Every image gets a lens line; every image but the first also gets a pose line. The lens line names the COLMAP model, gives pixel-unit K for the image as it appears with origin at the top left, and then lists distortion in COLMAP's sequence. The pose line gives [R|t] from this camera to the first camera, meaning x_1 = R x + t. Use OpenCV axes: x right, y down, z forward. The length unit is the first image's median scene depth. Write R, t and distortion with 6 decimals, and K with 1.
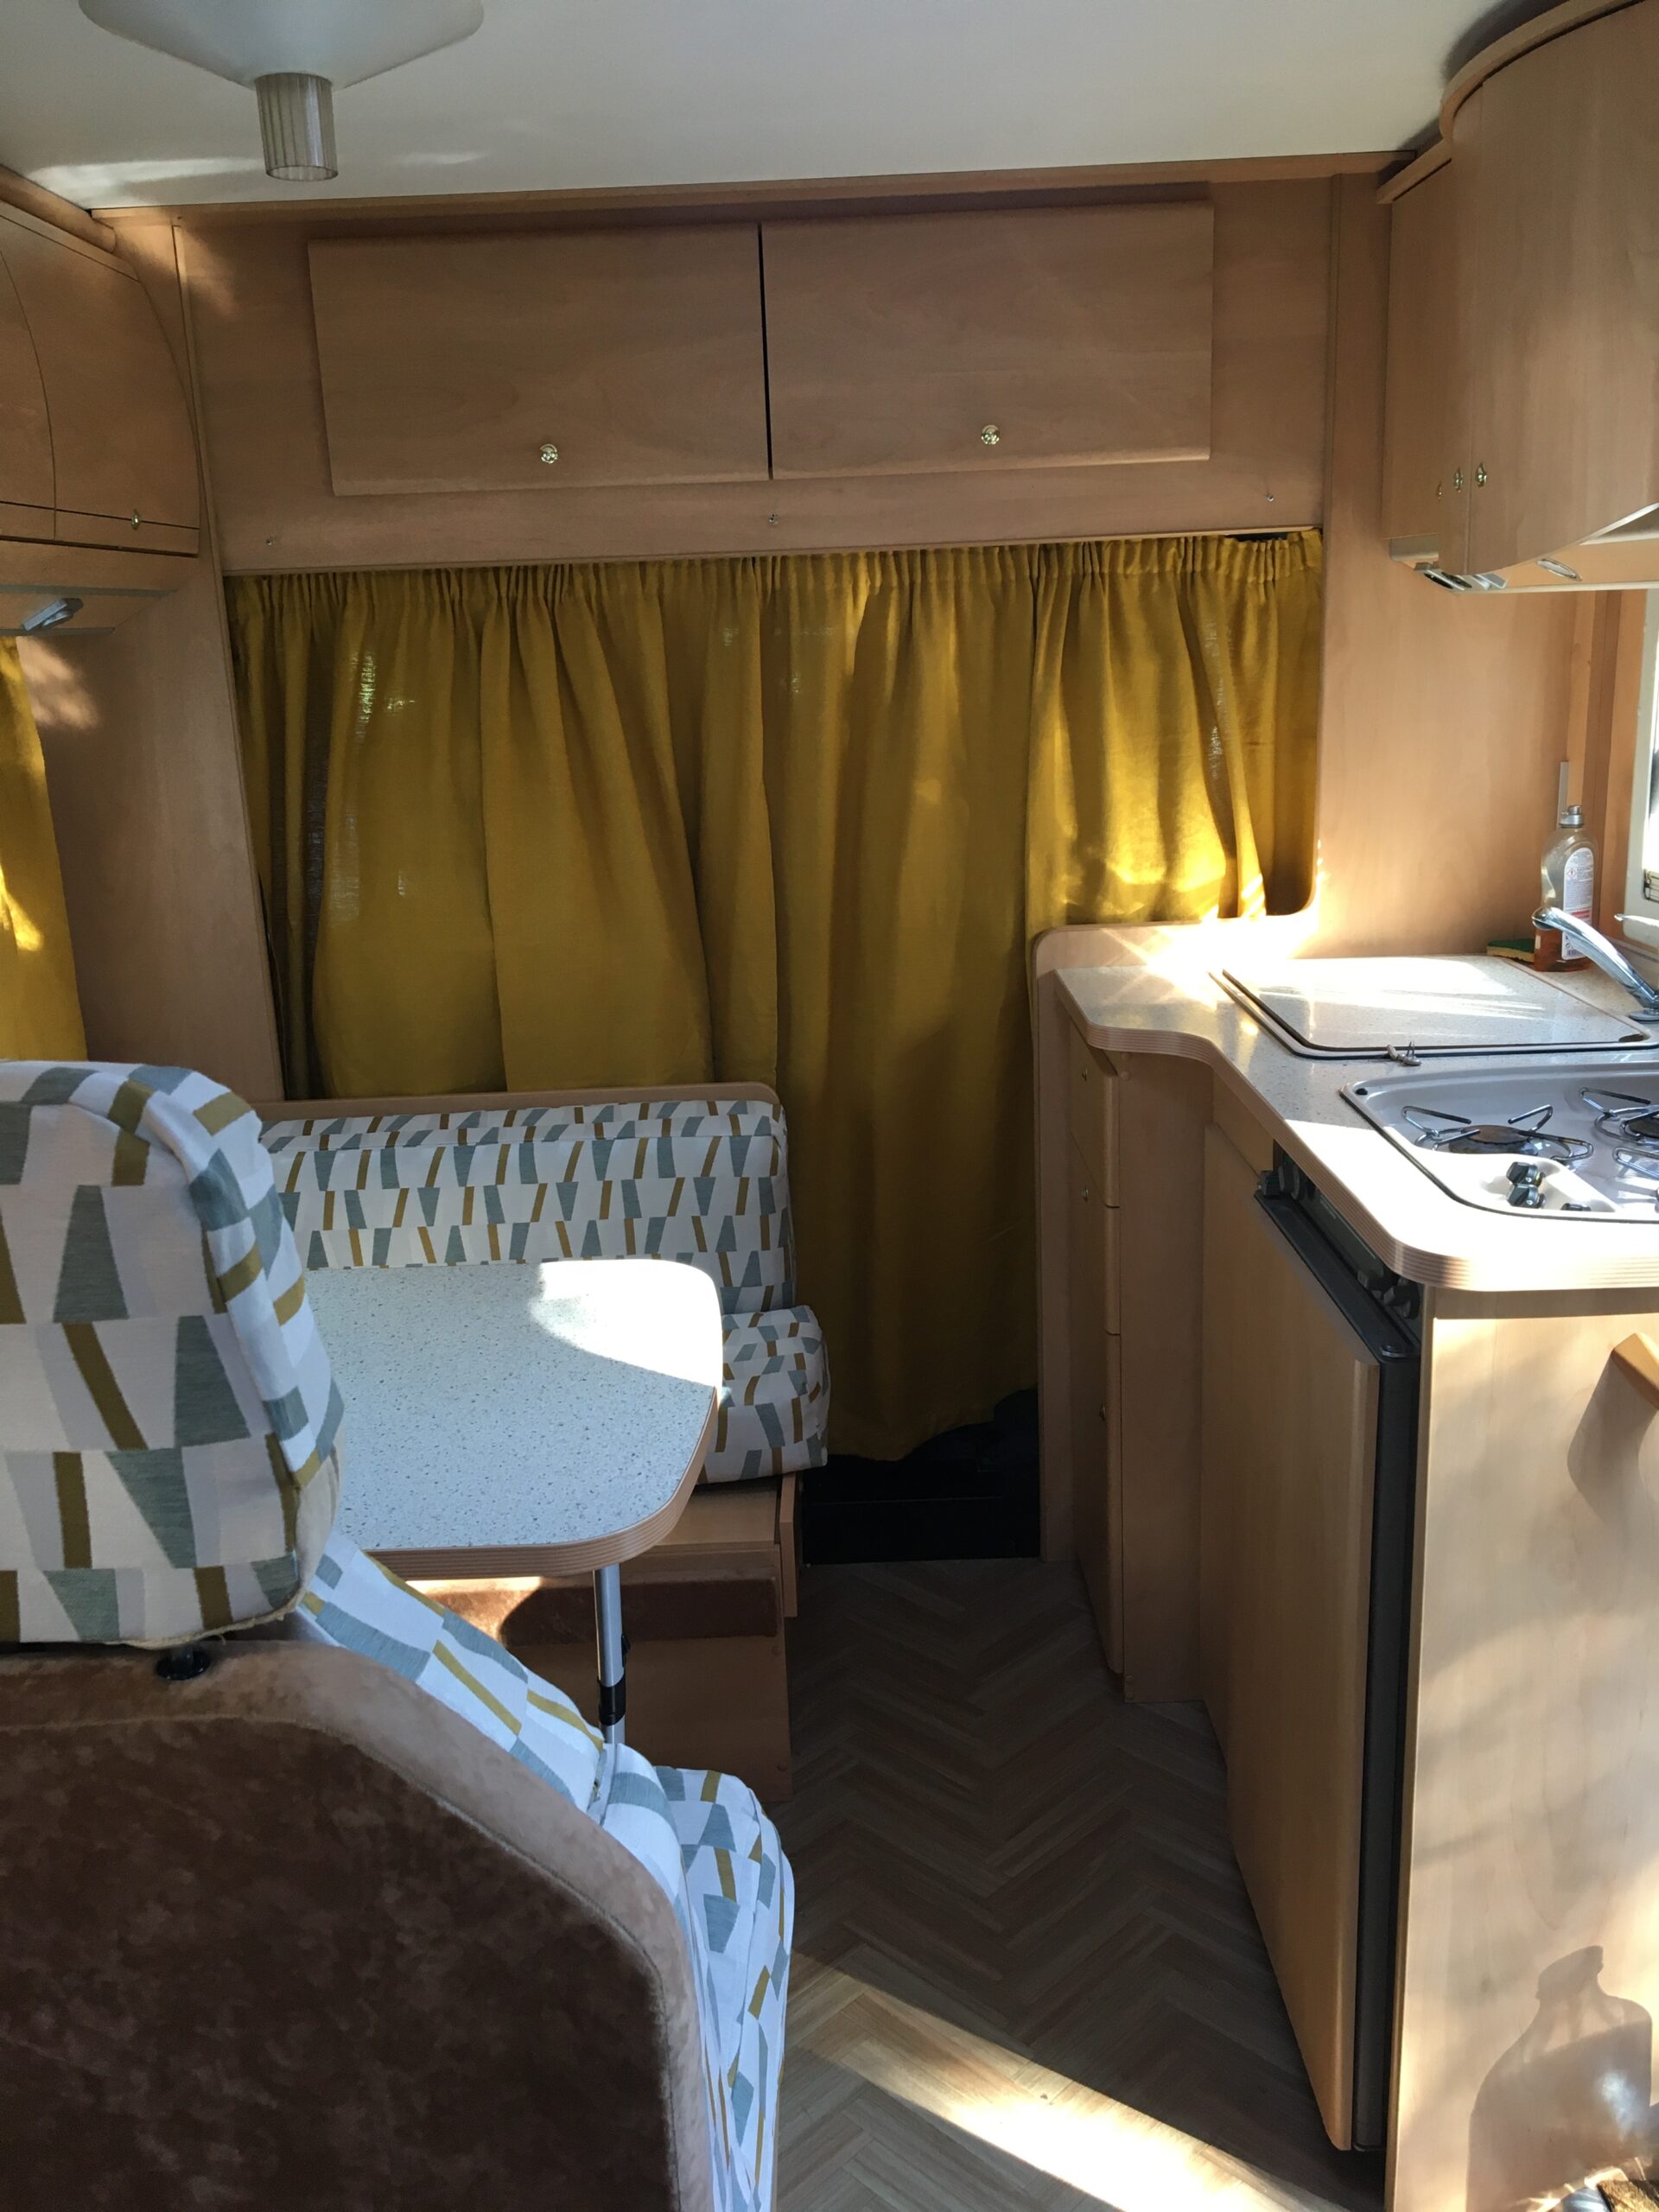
lens RADIAL K [[1830.3, 0, 829.5], [0, 1830.3, 1106.0], [0, 0, 1]] dist [0.144055, -0.365867]
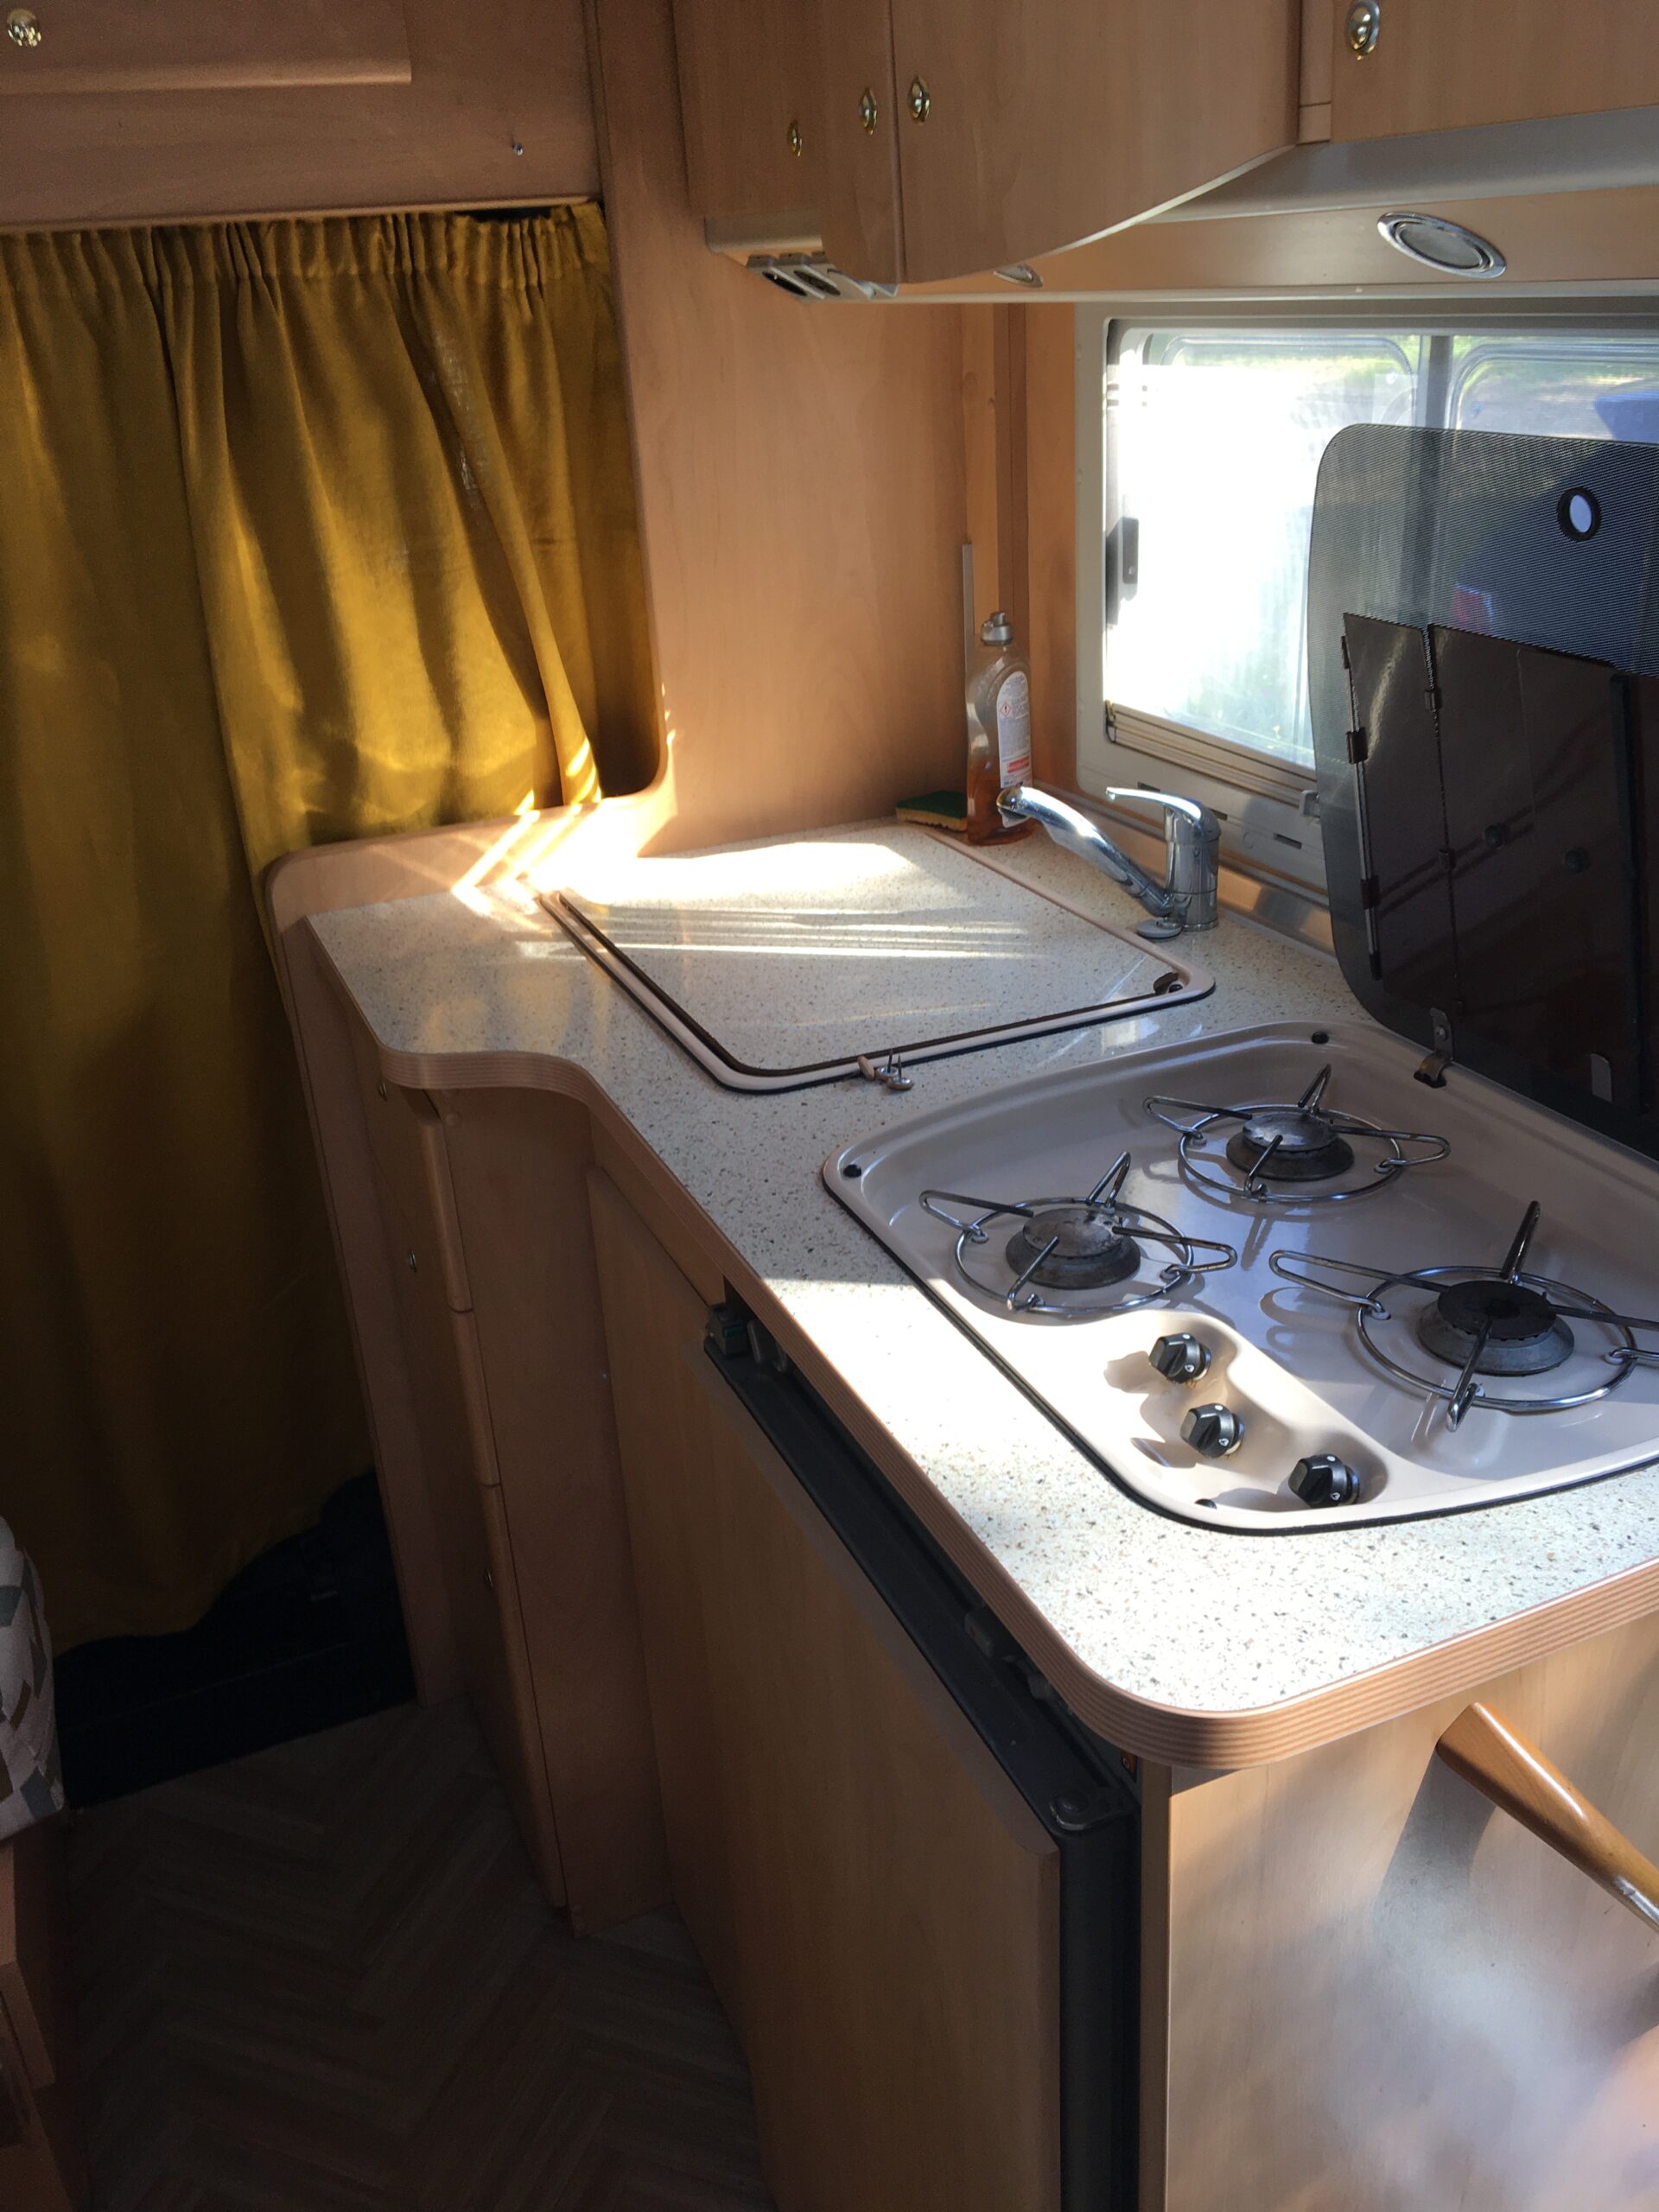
lens RADIAL K [[1863.8, 0, 829.5], [0, 1863.8, 1106.0], [0, 0, 1]] dist [0.075522, -0.094631]
pose [[0.917943, -0.177712, 0.354682, 0.046927], [0.123595, 0.977666, 0.169981, -0.101769], [-0.376968, -0.112196, 0.919406, 0.321001]]
